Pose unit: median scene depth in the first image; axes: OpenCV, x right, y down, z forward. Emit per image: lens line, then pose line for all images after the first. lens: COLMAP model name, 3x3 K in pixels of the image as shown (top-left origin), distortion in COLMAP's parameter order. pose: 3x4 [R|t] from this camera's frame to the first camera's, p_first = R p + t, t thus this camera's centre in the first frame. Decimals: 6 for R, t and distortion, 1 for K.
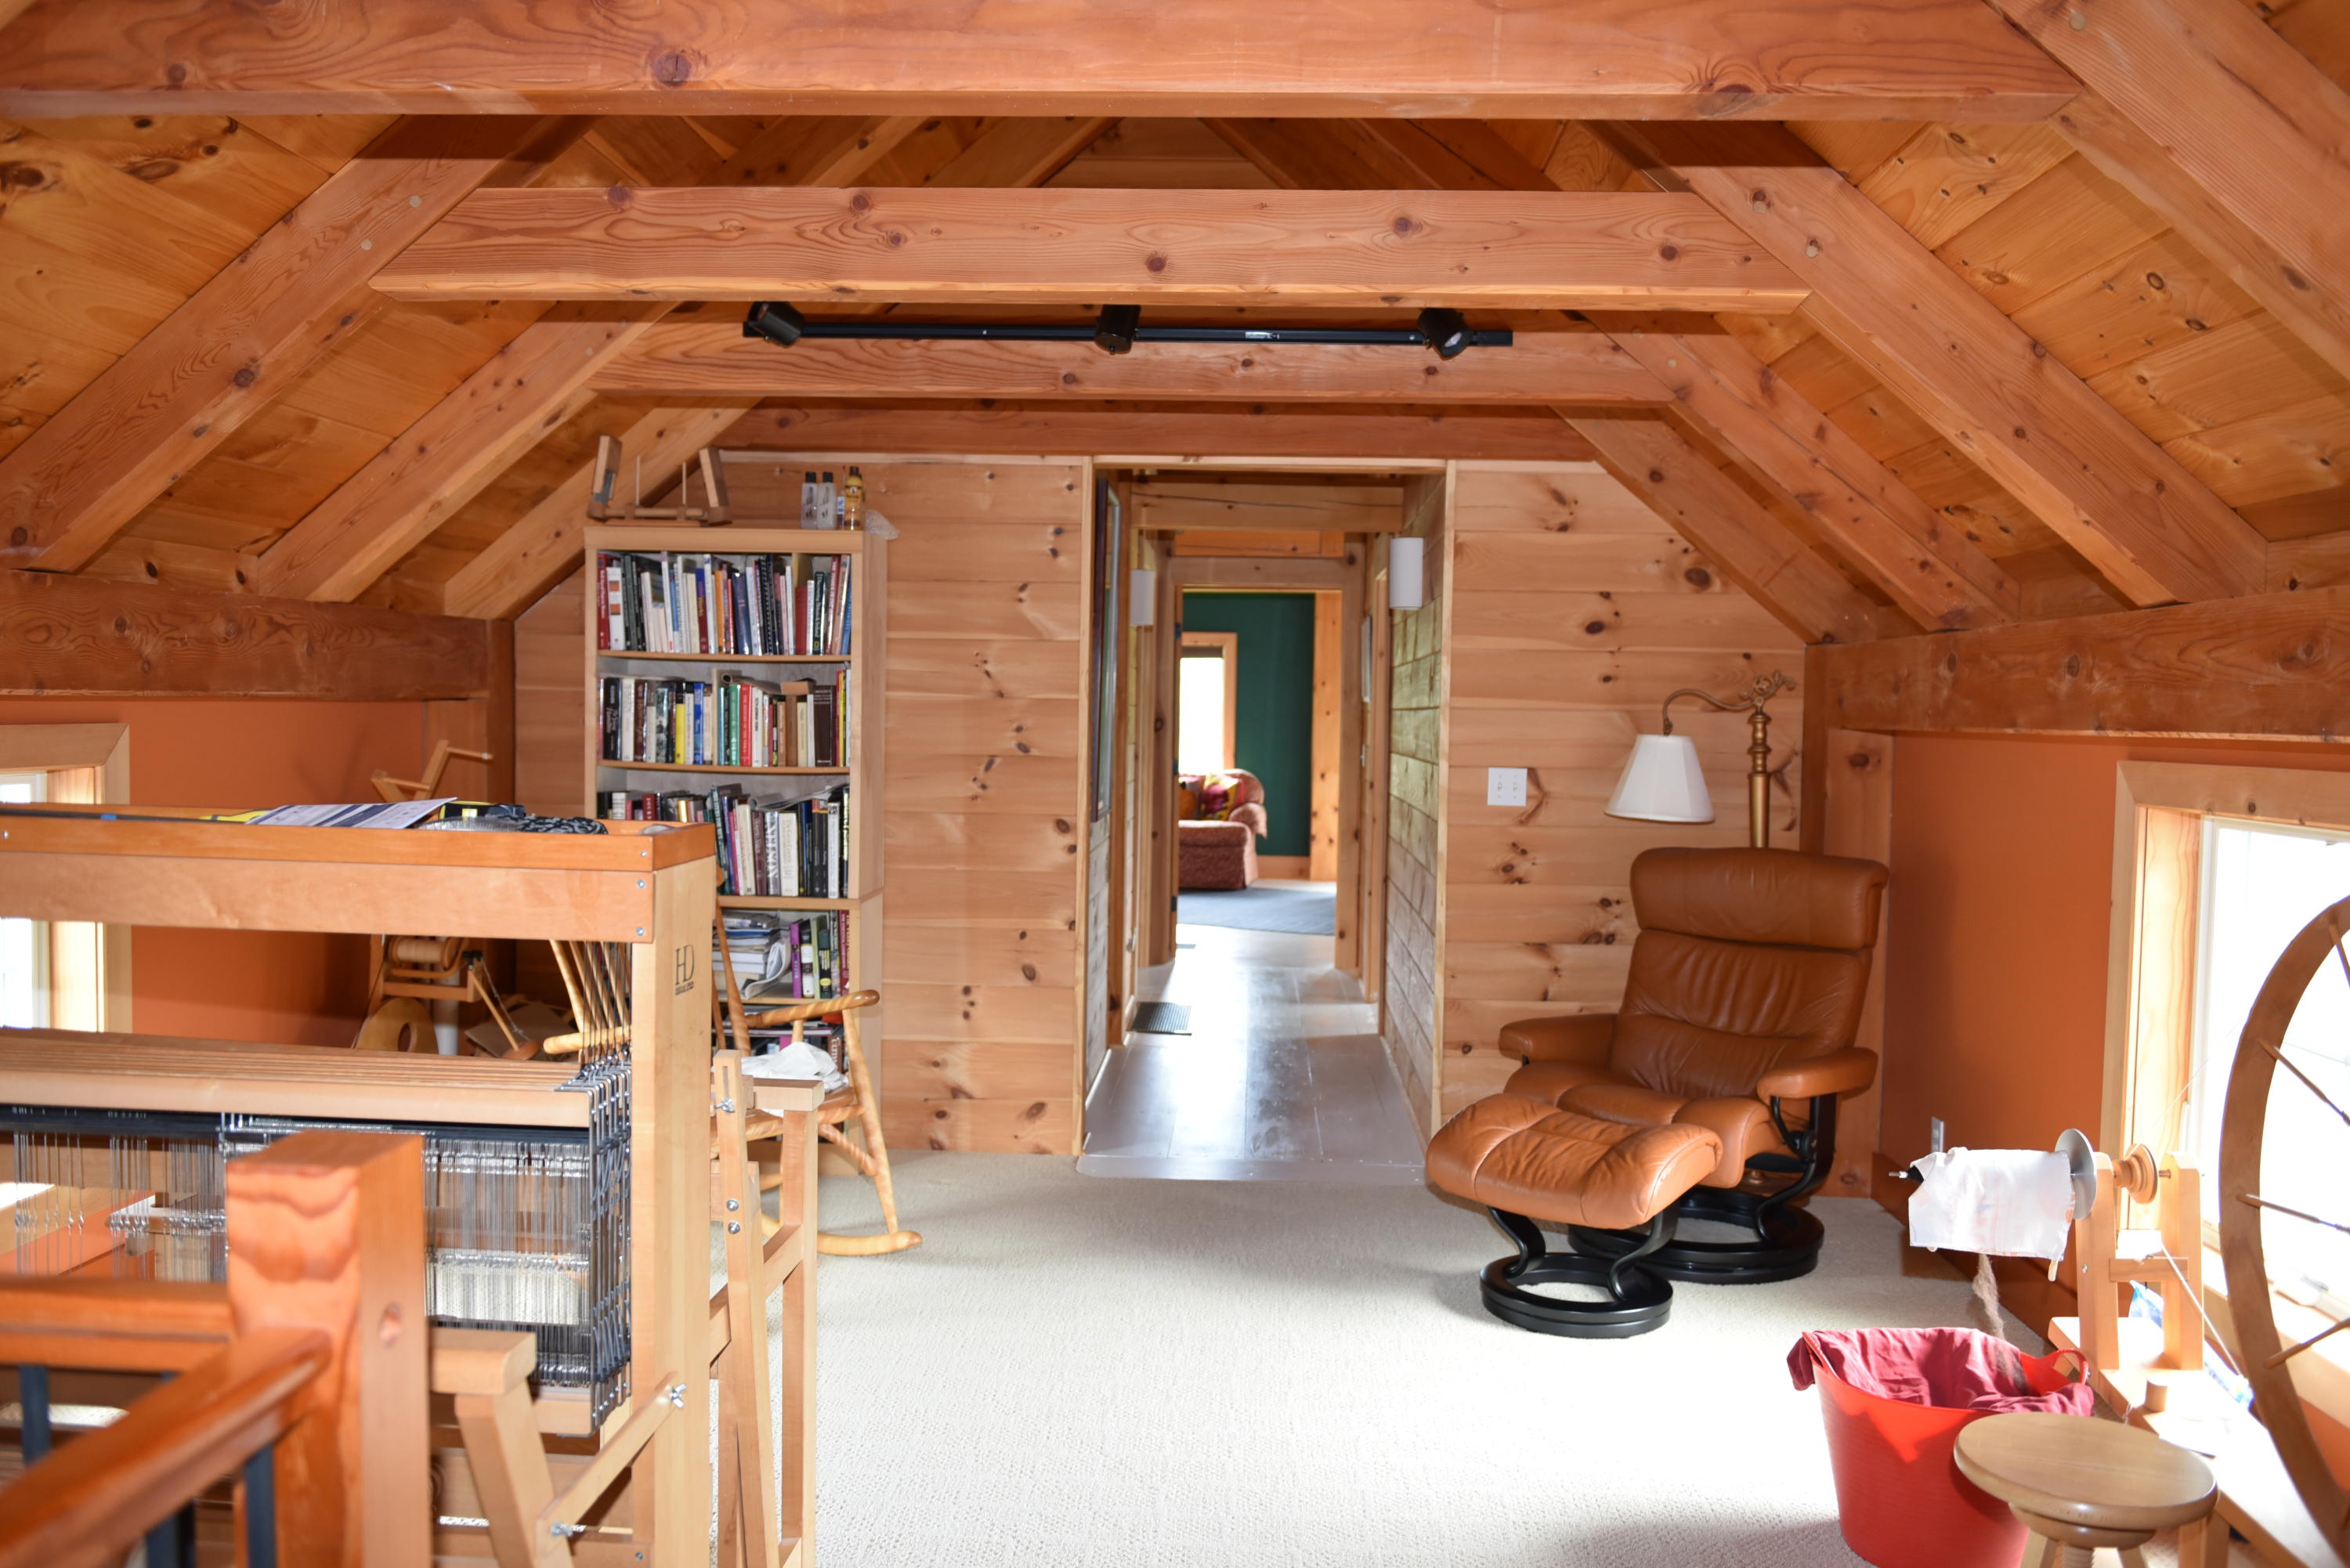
lens RADIAL K [[1783.2, 0, 1175.0], [0, 1783.2, 780.4], [0, 0, 1]] dist [-0.024308, -0.013333]
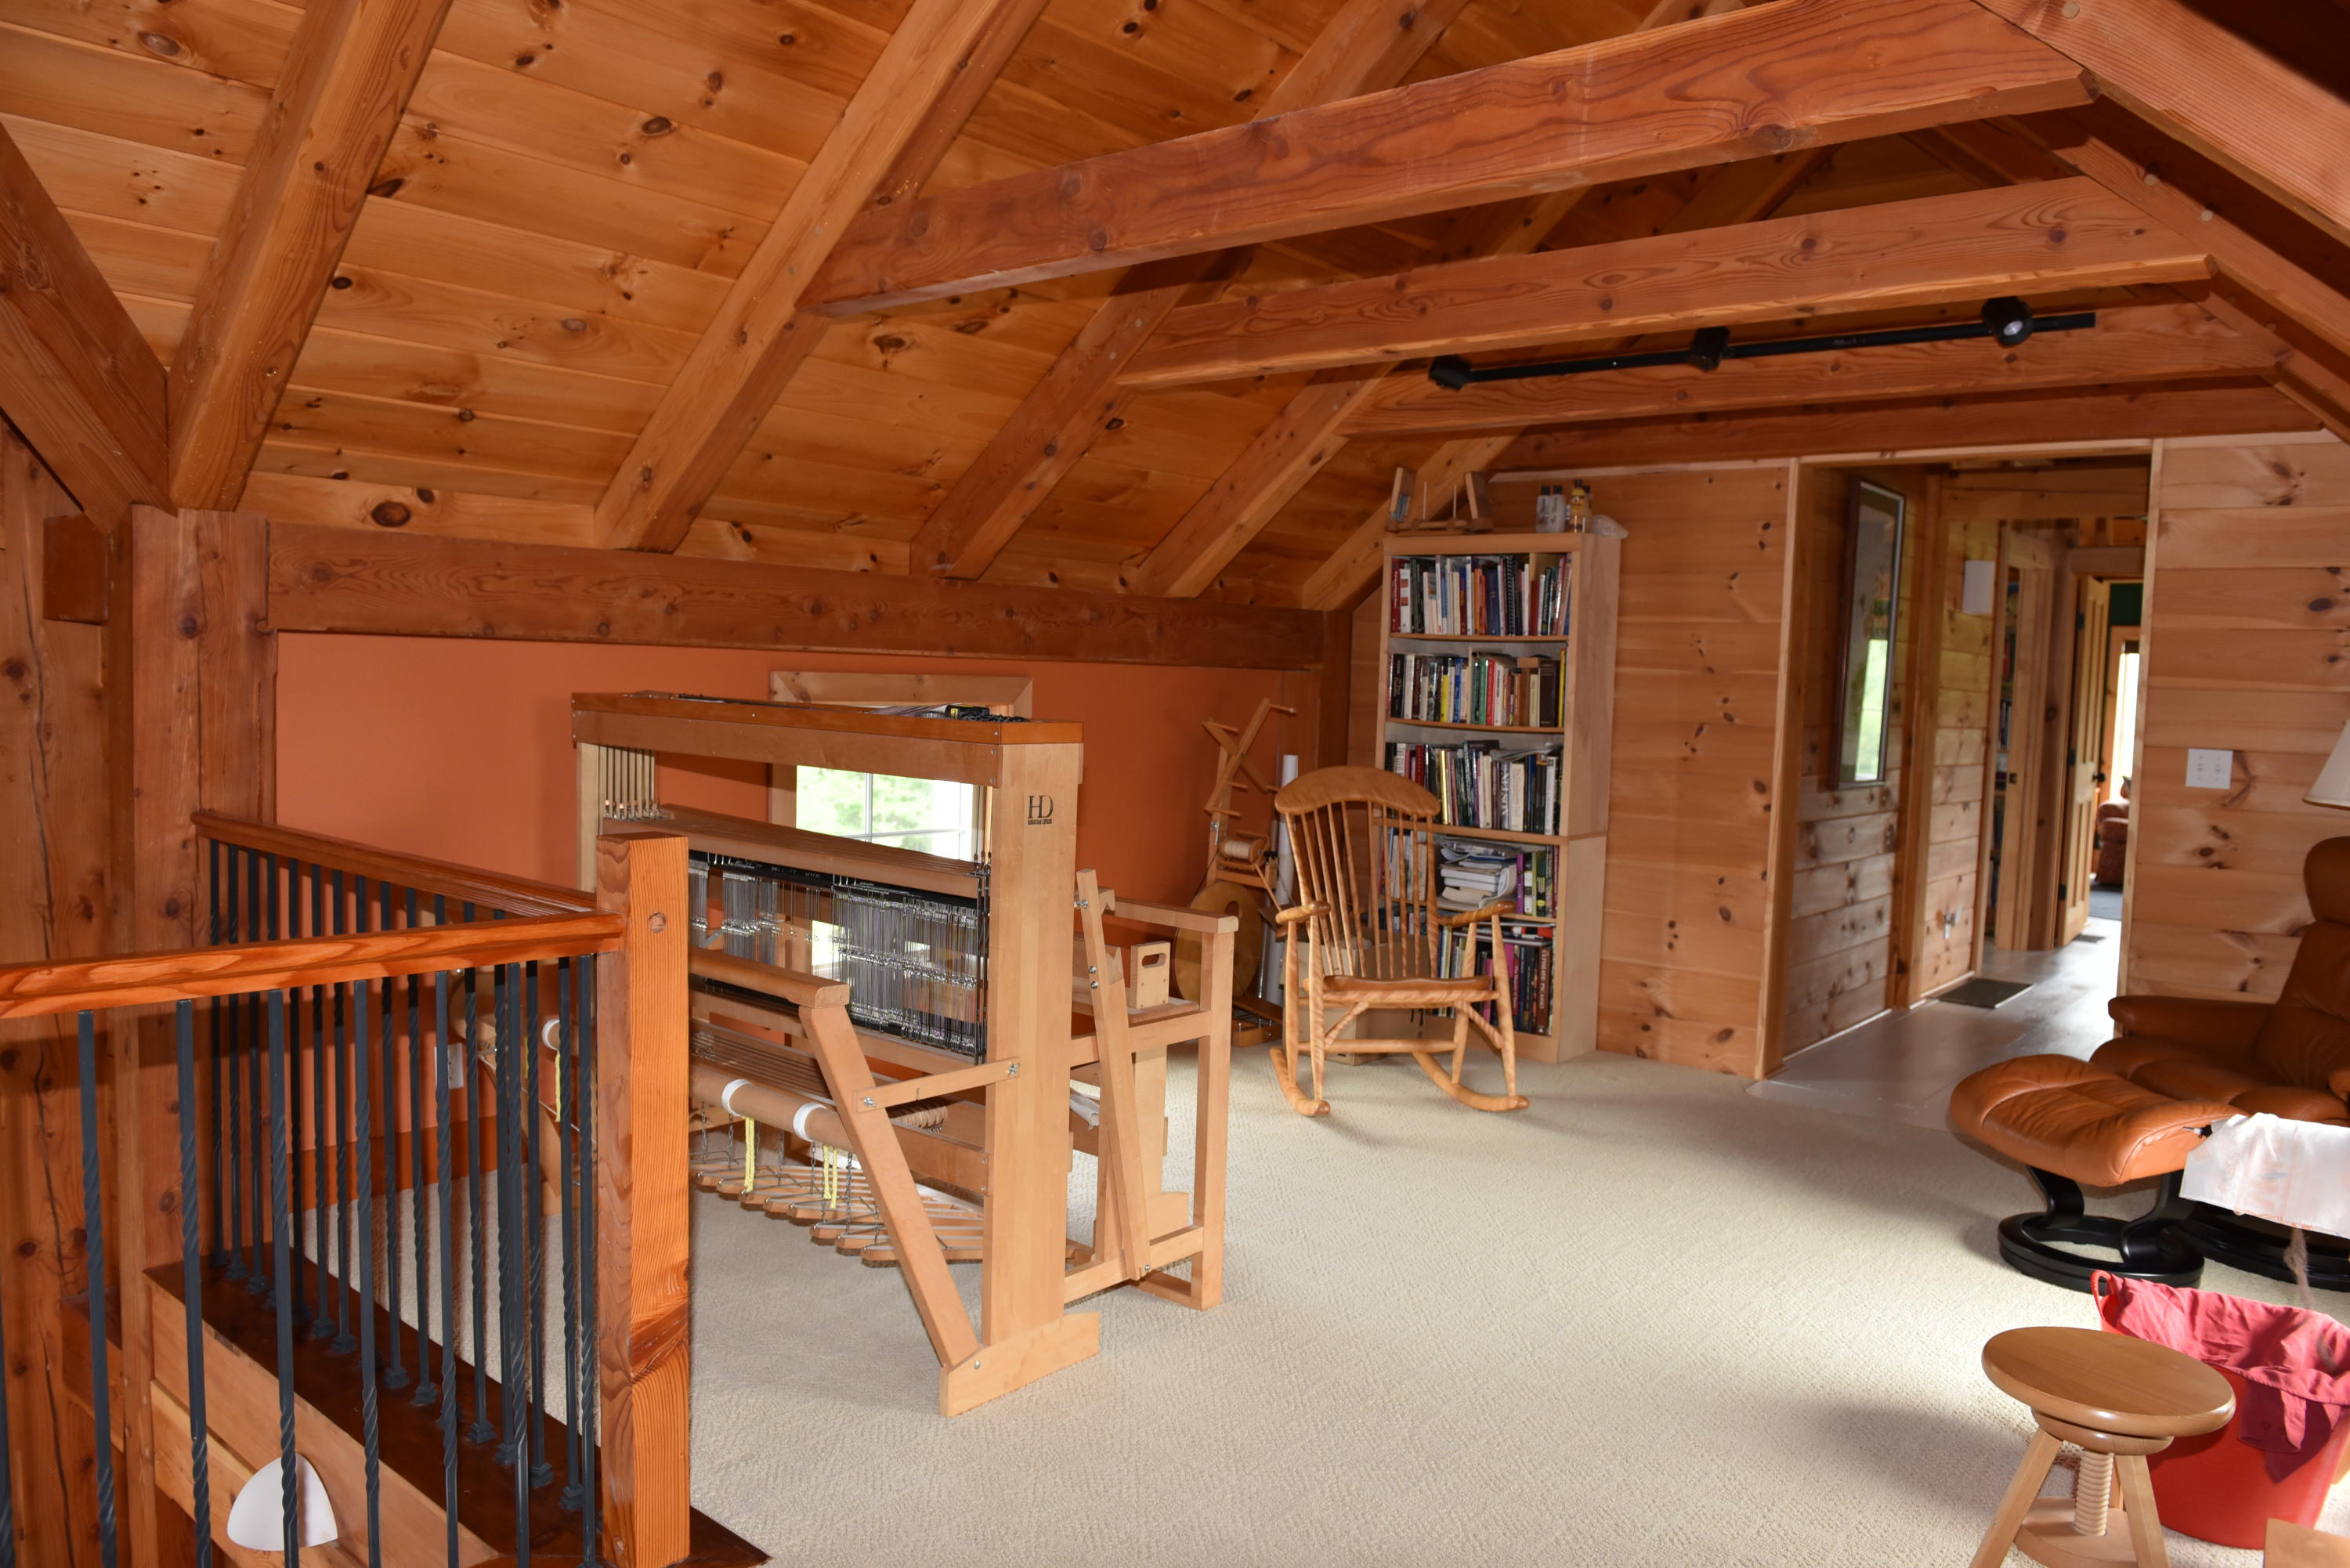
lens RADIAL K [[1612.4, 0, 1173.9], [0, 1612.4, 783.4], [0, 0, 1]] dist [-0.049455, -0.003525]
pose [[0.798327, 0.047525, -0.600346, 0.291198], [-0.042268, 0.998845, 0.022864, 0.018328], [0.600739, 0.007123, 0.799413, -0.038842]]
